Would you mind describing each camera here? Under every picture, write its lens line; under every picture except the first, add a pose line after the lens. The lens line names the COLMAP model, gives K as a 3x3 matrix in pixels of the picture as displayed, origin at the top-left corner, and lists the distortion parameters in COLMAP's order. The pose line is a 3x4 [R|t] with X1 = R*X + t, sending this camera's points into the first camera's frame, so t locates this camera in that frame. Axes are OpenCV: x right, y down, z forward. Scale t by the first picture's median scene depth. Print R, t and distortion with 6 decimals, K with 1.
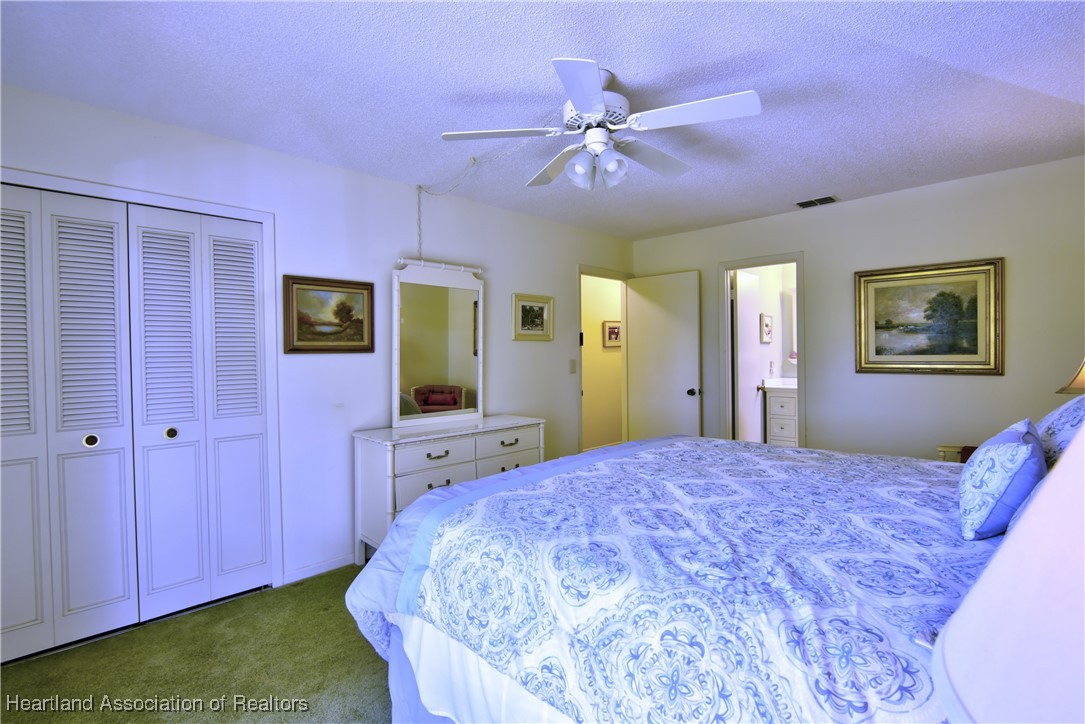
lens RADIAL K [[520.3, 0, 551.5], [0, 520.3, 356.0], [0, 0, 1]] dist [-0.002176, -0.000397]
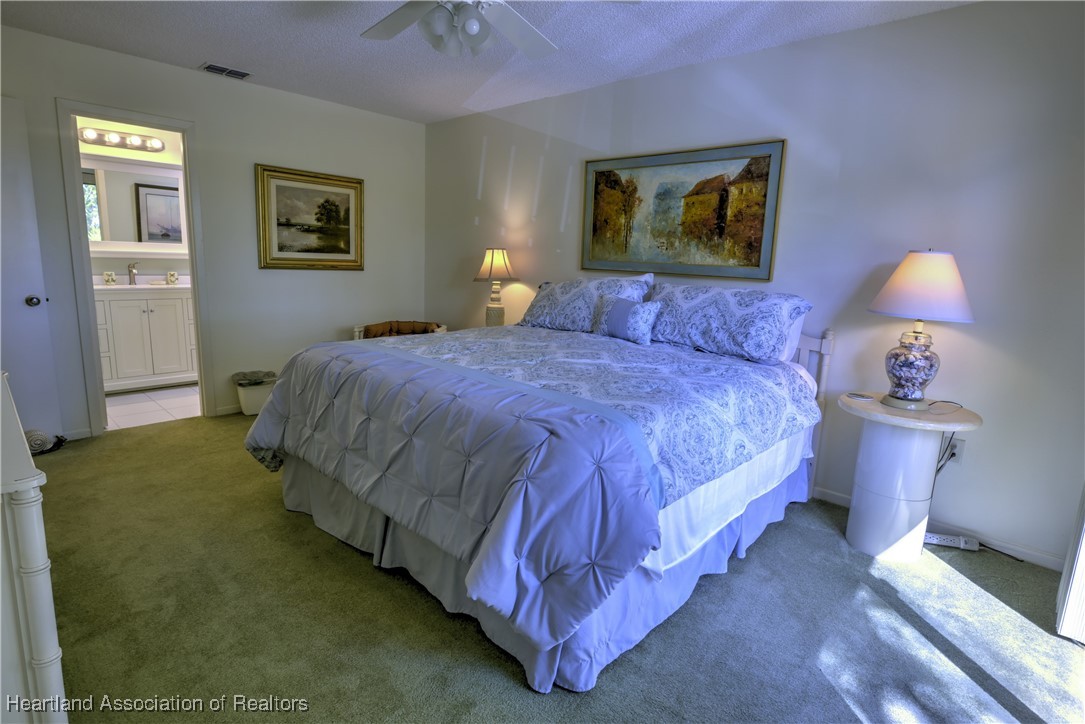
lens RADIAL K [[520.3, 0, 549.9], [0, 520.3, 364.6], [0, 0, 1]] dist [-0.002176, -0.000397]
pose [[-0.008511, -0.187185, 0.982288, -0.480240], [-0.032672, 0.981851, 0.186819, 0.008927], [-0.999430, -0.030503, -0.014473, 0.484860]]
